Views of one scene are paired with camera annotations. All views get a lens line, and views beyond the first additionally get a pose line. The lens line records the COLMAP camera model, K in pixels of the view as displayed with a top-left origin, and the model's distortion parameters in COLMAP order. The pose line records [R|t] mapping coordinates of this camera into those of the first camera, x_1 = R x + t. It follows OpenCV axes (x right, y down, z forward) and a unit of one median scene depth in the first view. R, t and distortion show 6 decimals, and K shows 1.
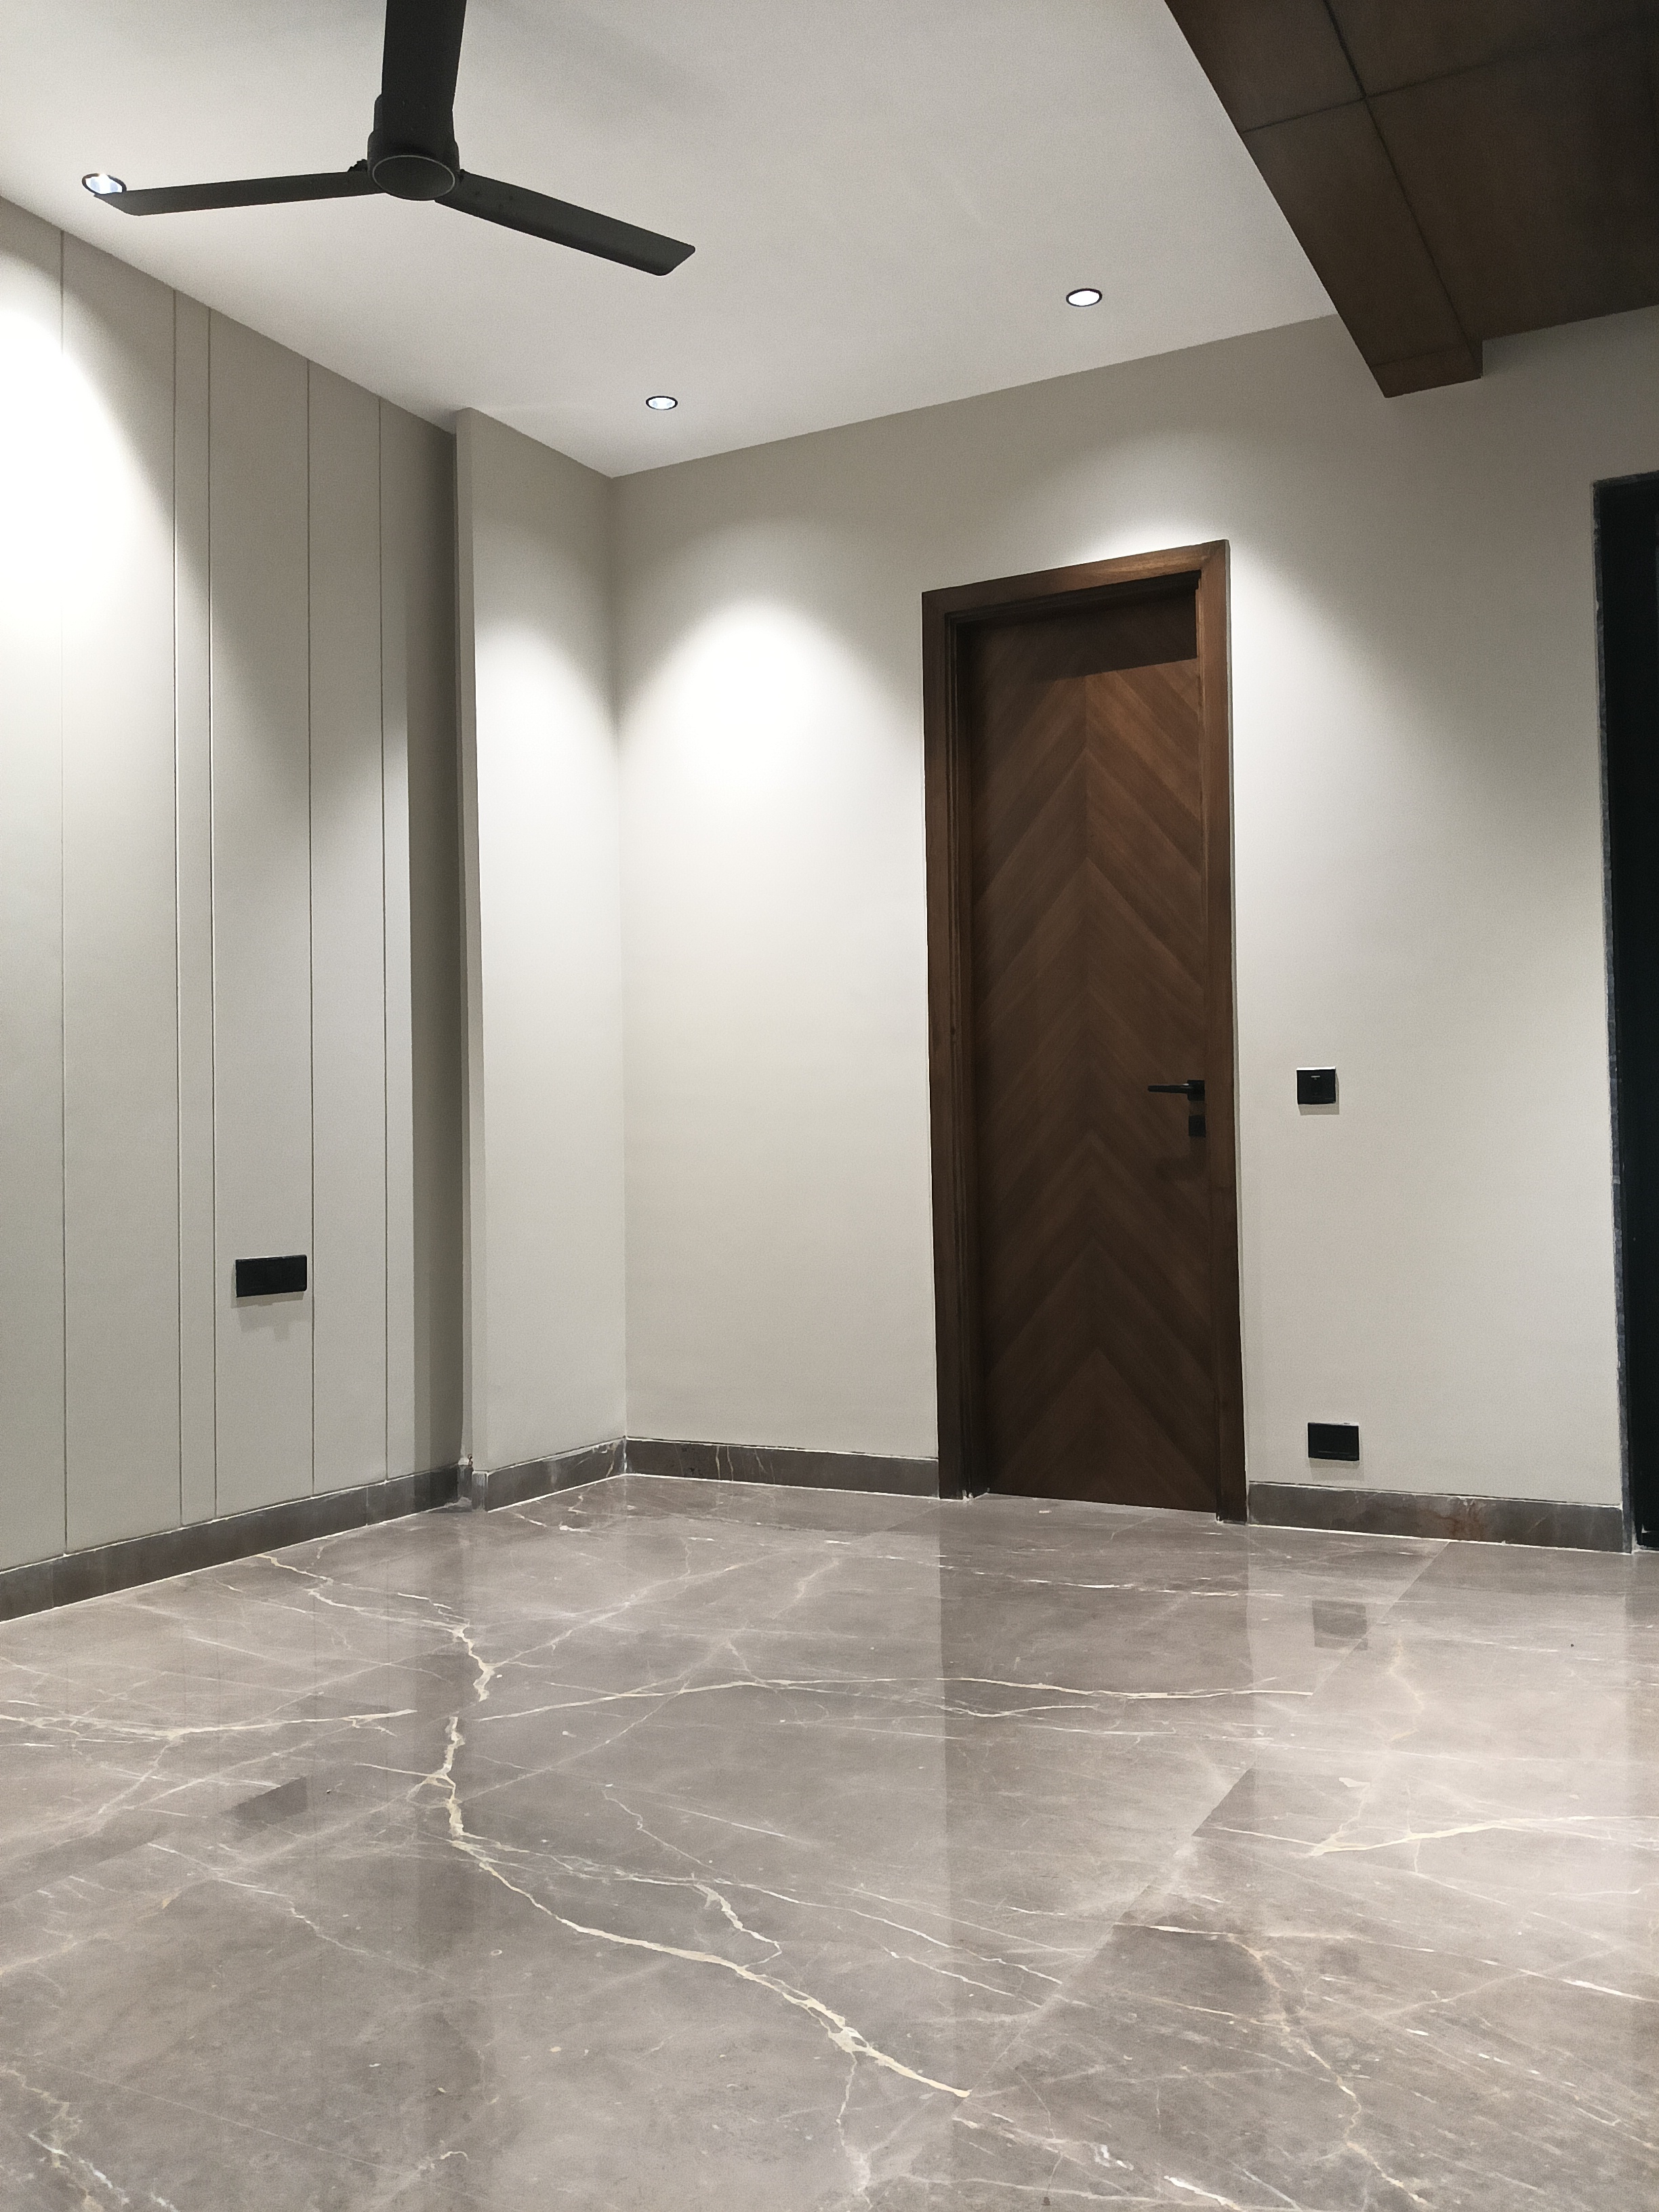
lens RADIAL K [[1809.5, 0, 829.5], [0, 1809.5, 1106.0], [0, 0, 1]] dist [-0.012173, 0.000494]
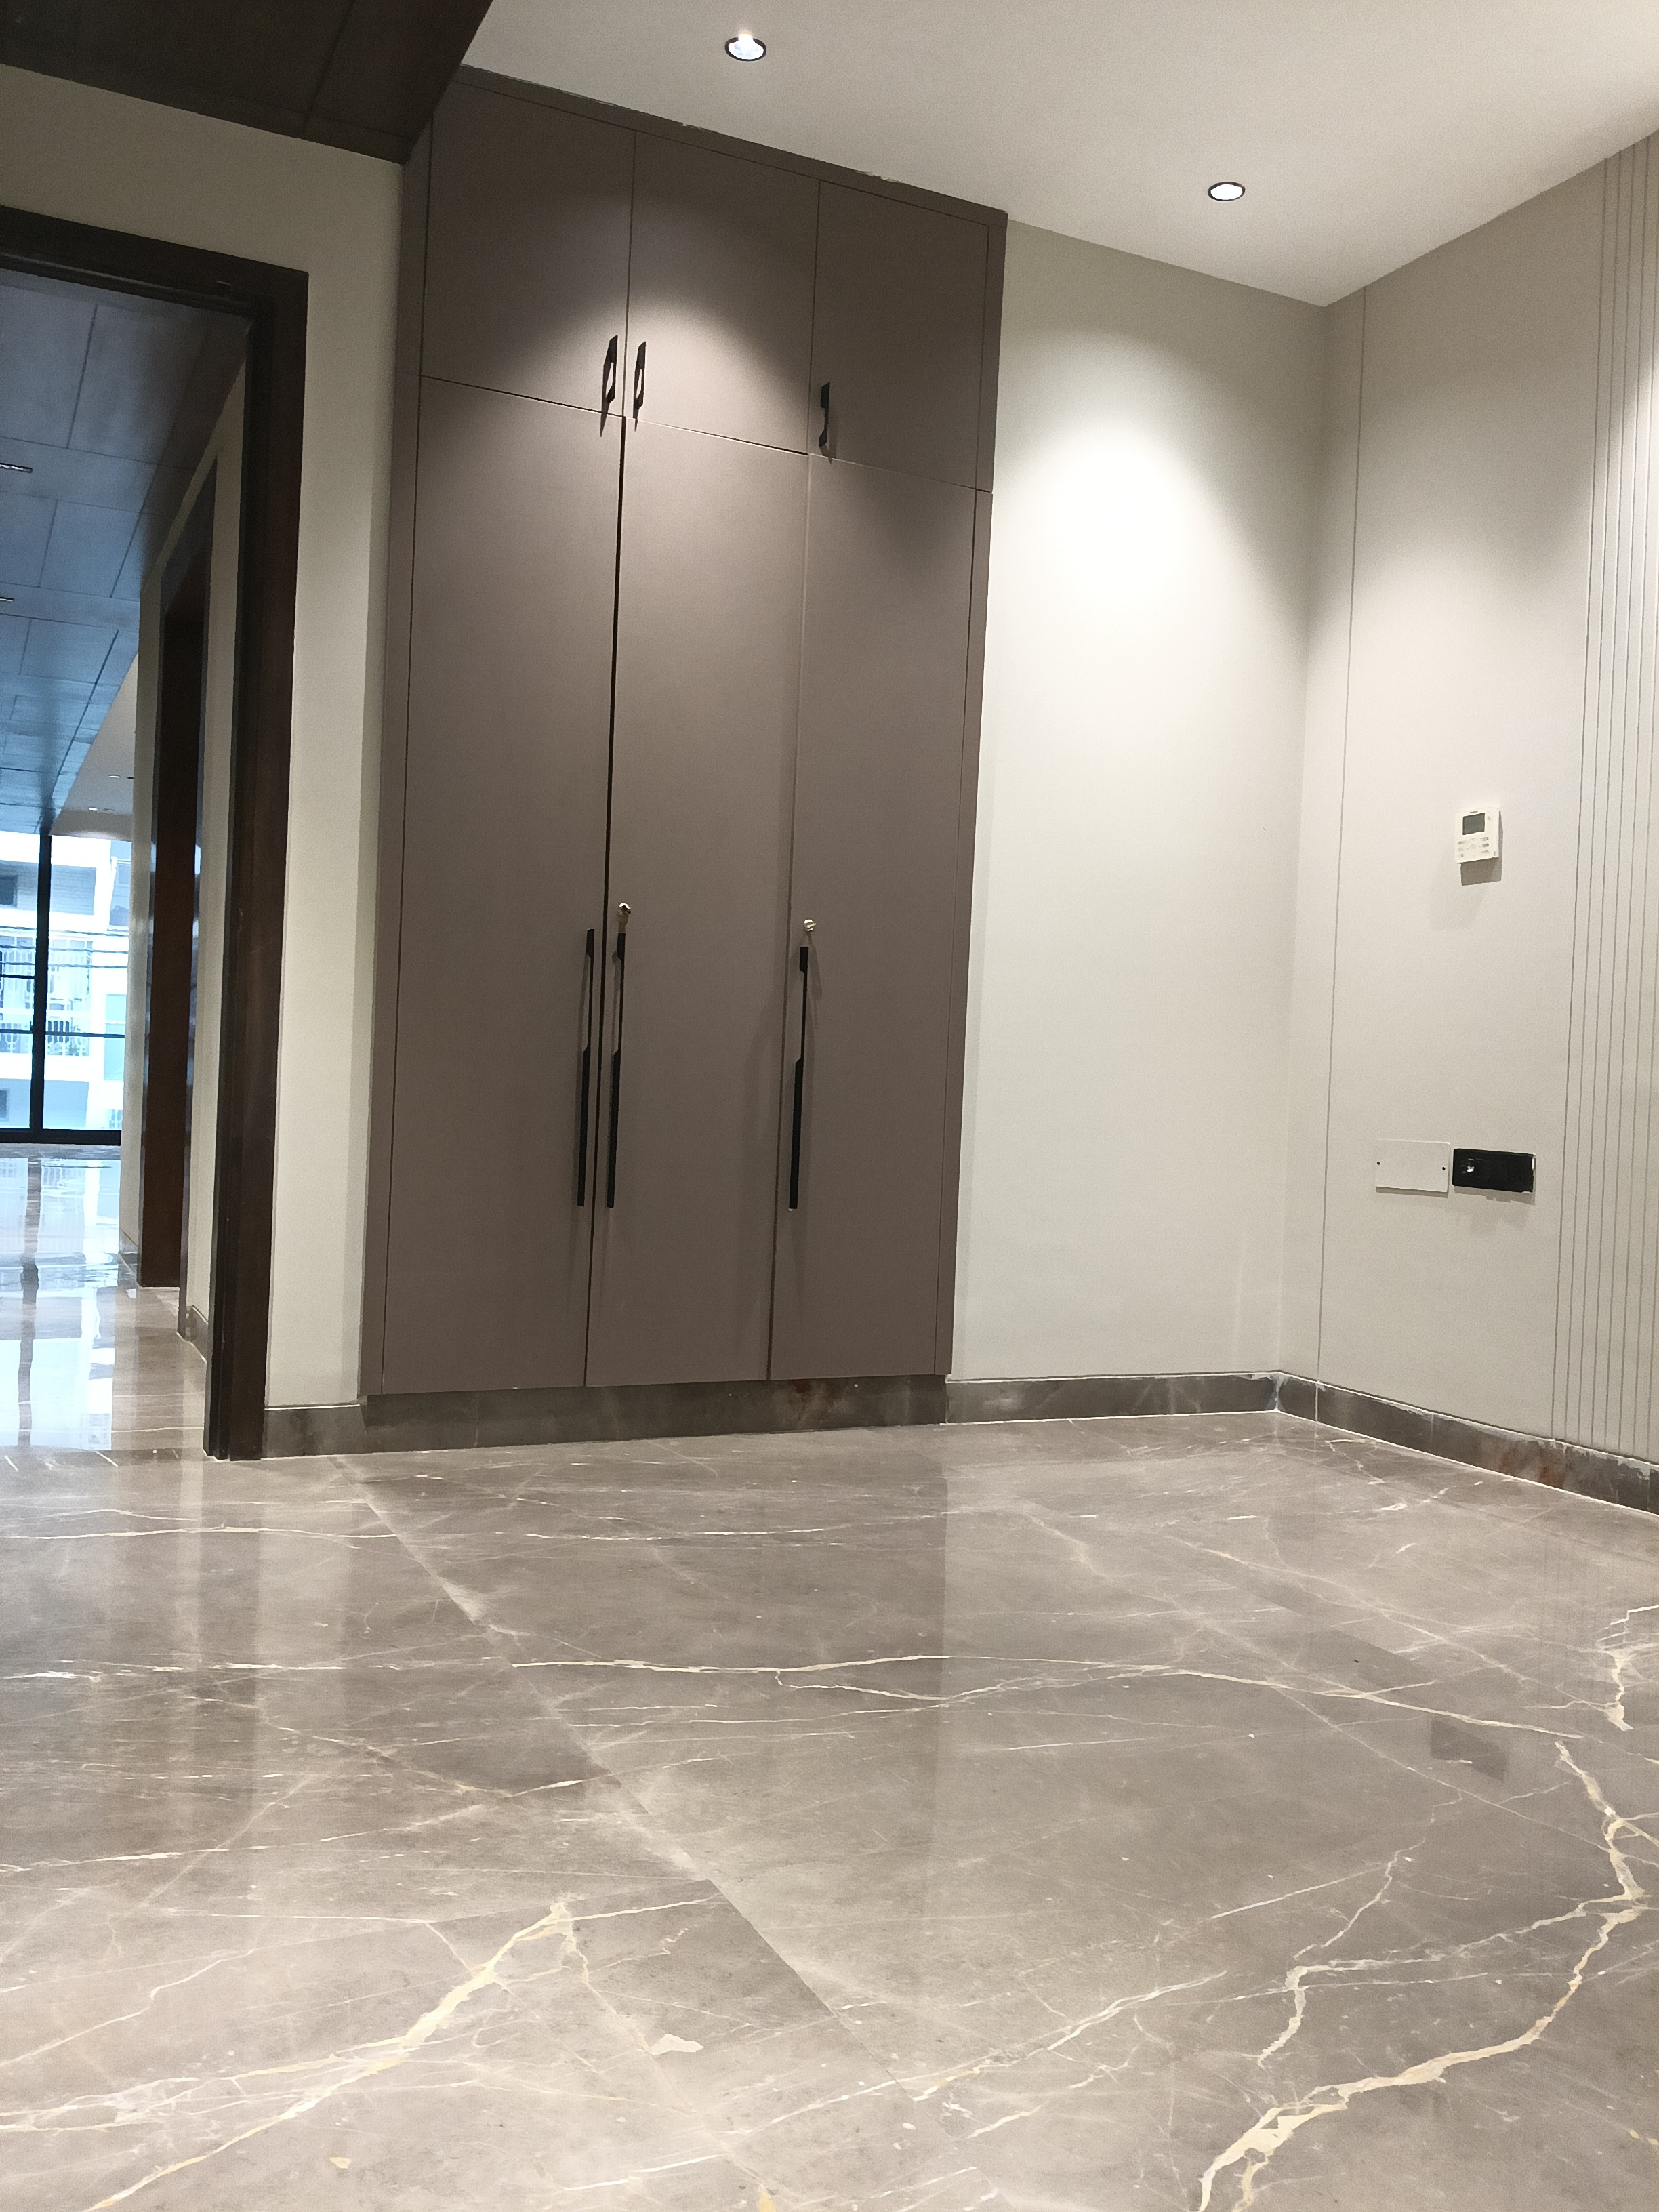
lens RADIAL K [[1809.5, 0, 829.5], [0, 1809.5, 1106.0], [0, 0, 1]] dist [-0.012173, 0.000494]
pose [[-0.585428, 0.002876, -0.810720, 0.802615], [-0.012176, 0.999850, 0.012338, 0.065013], [0.810633, 0.017094, -0.585305, 1.503474]]
